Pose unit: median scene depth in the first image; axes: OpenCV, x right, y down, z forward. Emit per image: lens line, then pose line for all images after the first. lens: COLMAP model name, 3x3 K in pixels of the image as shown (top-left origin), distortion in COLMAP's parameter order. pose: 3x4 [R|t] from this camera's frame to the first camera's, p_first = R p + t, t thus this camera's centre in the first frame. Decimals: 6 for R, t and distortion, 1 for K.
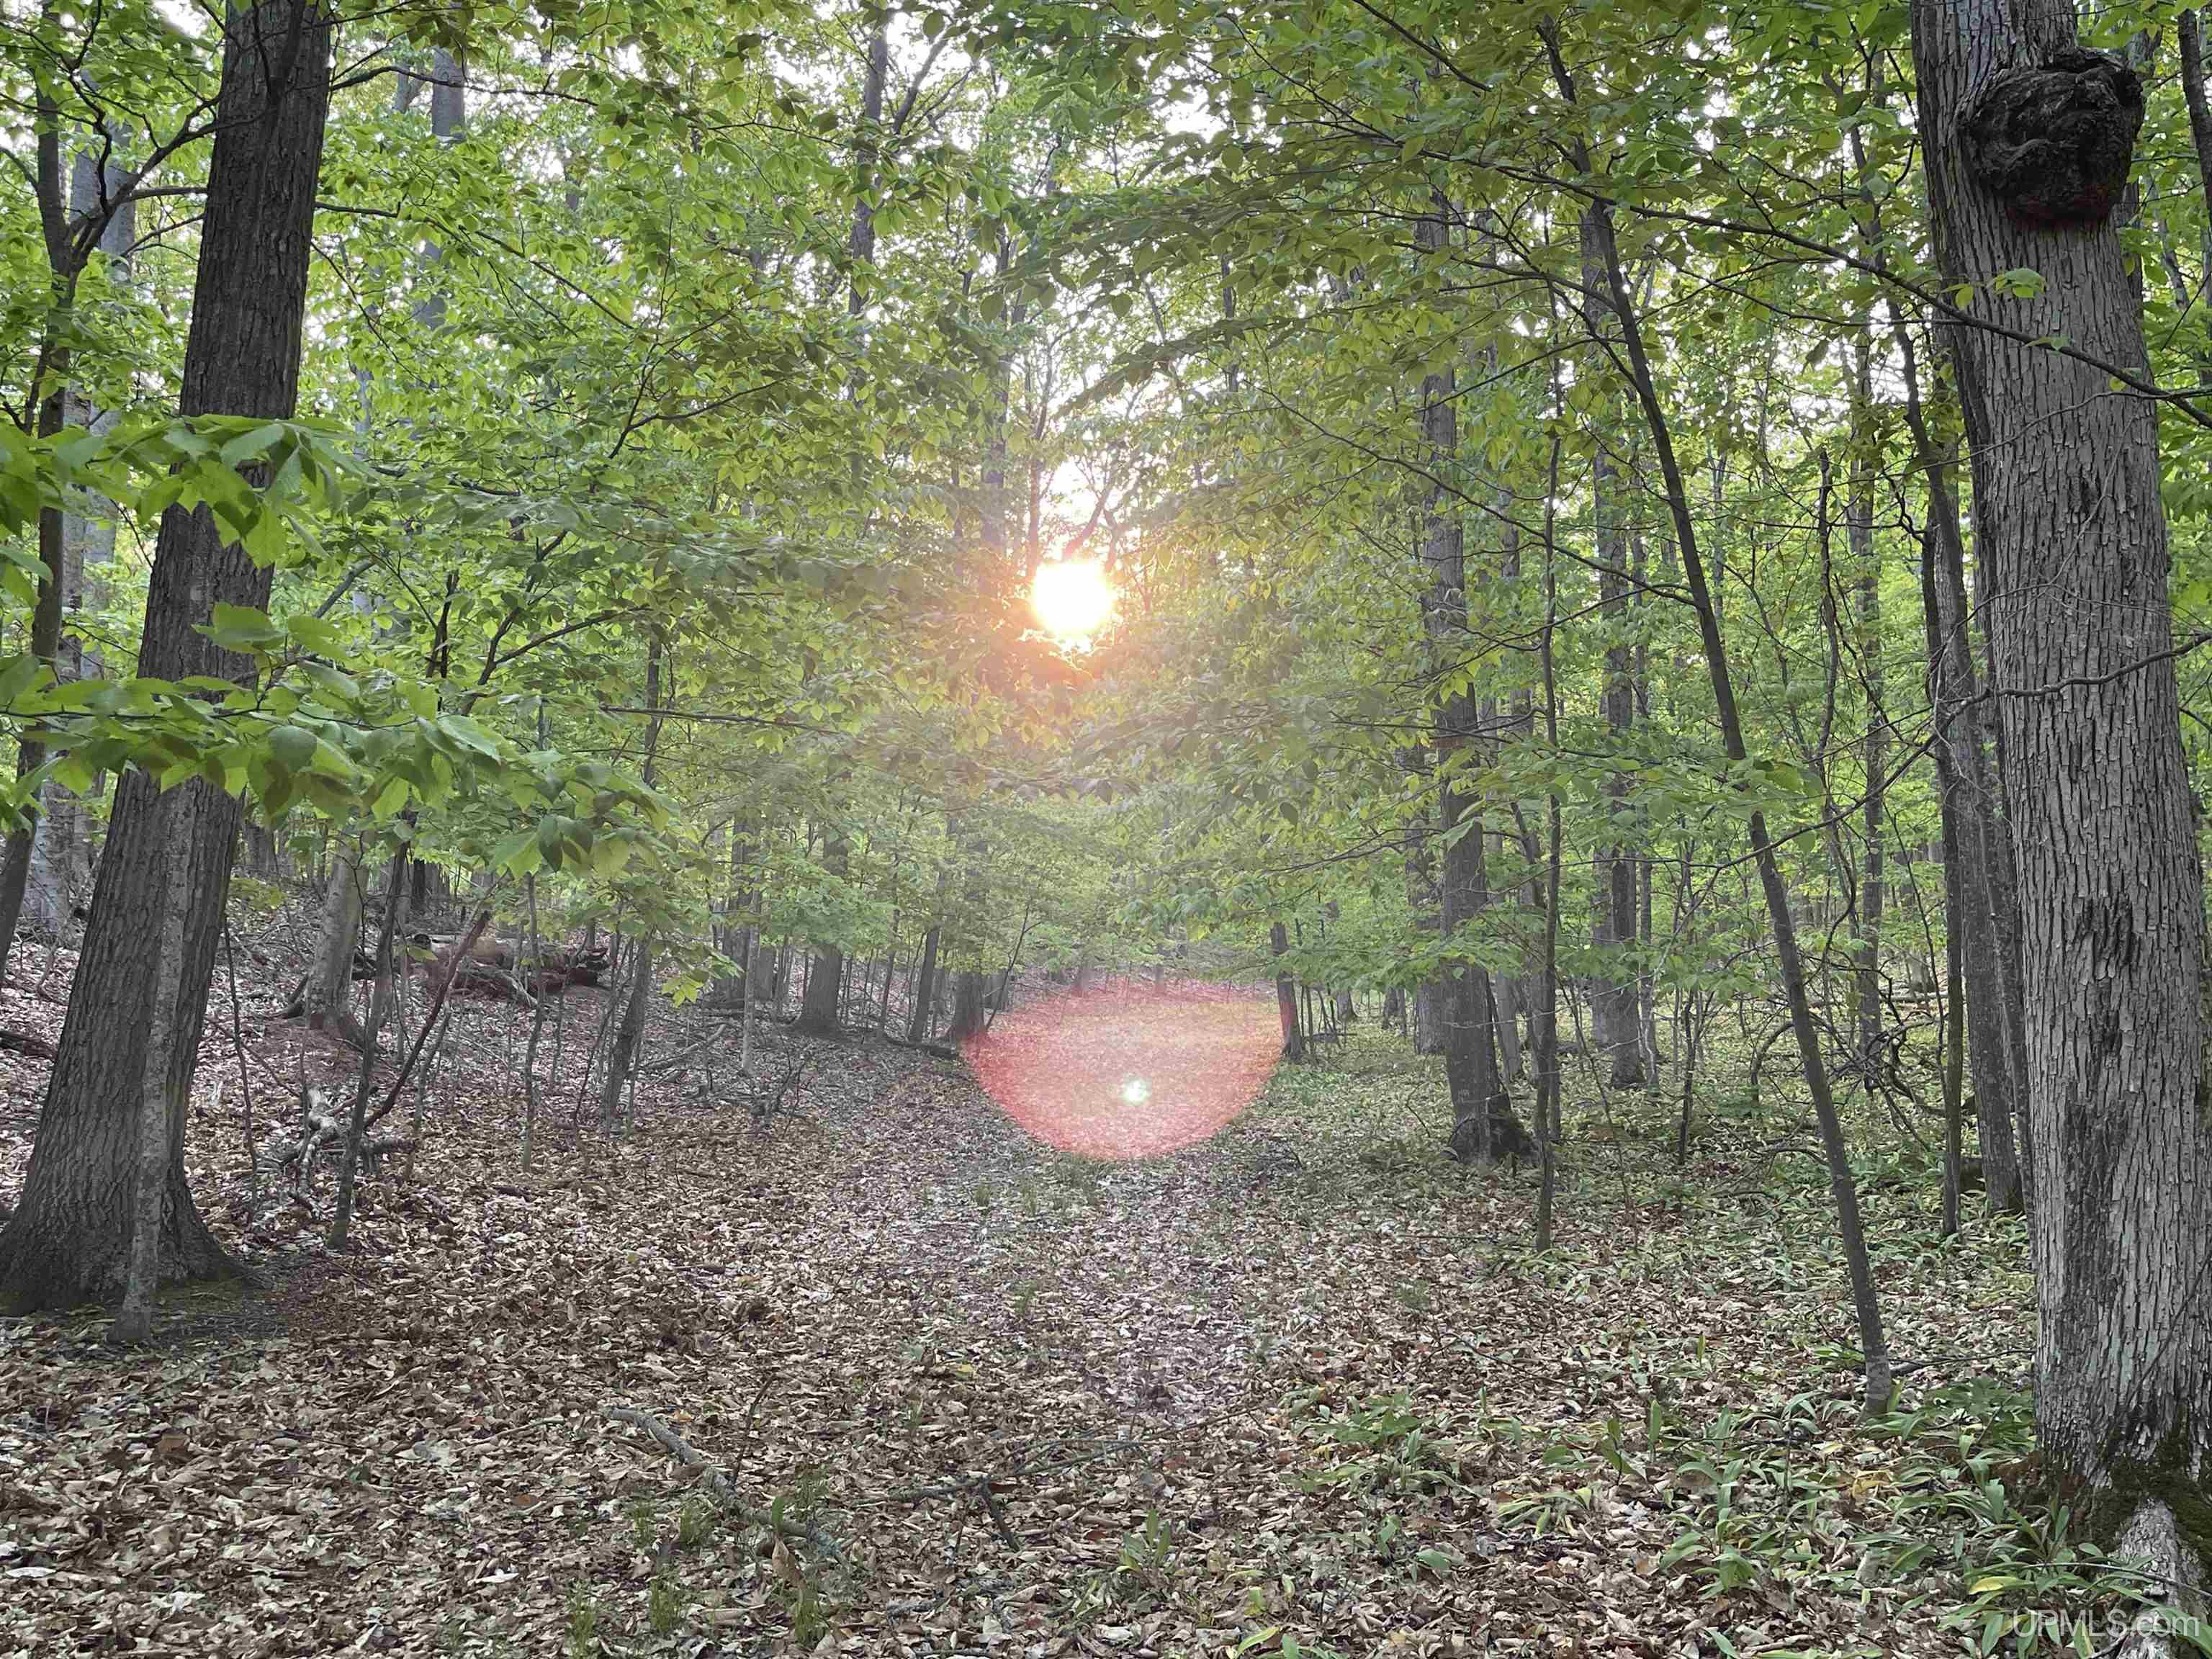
lens RADIAL K [[2135.1, 0, 1106.0], [0, 2135.1, 829.5], [0, 0, 1]] dist [0.095790, -0.073534]
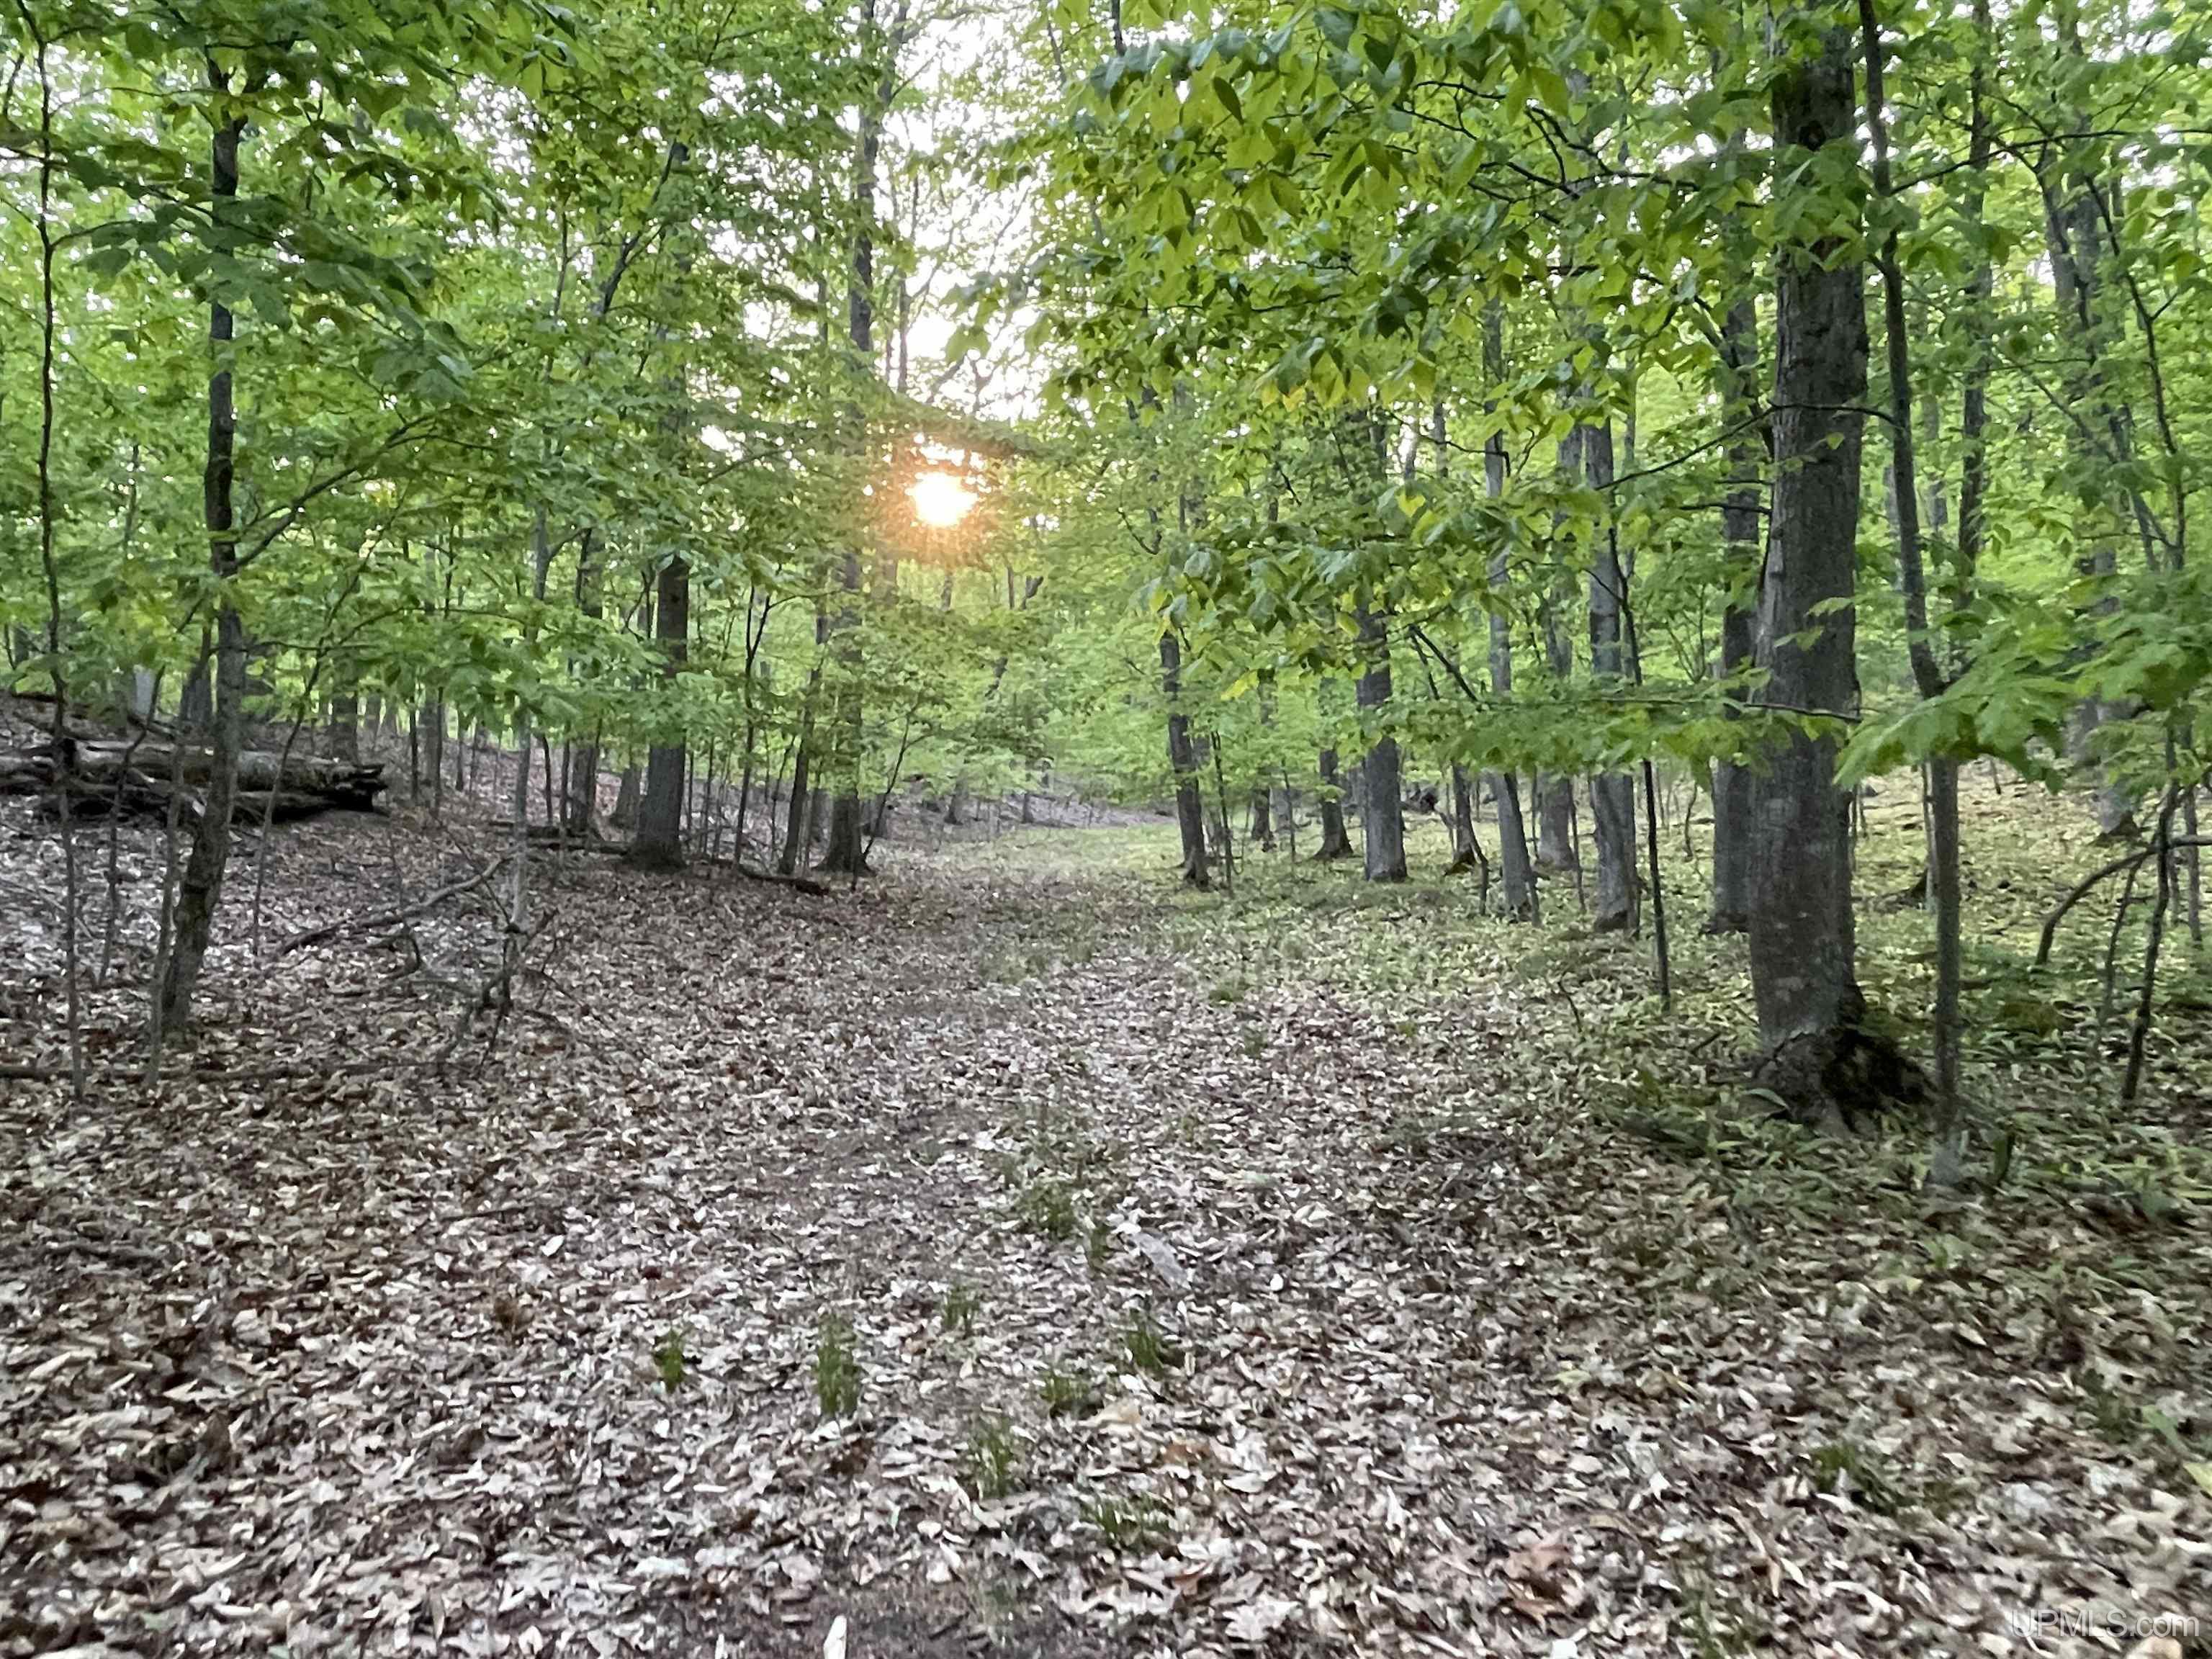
lens RADIAL K [[1641.3, 0, 1106.0], [0, 1641.3, 829.5], [0, 0, 1]] dist [-0.000386, -0.000079]
pose [[0.996009, -0.009631, 0.088734, -0.073018], [0.002475, 0.996759, 0.080408, 0.123902], [-0.089221, -0.079868, 0.992805, 1.452271]]
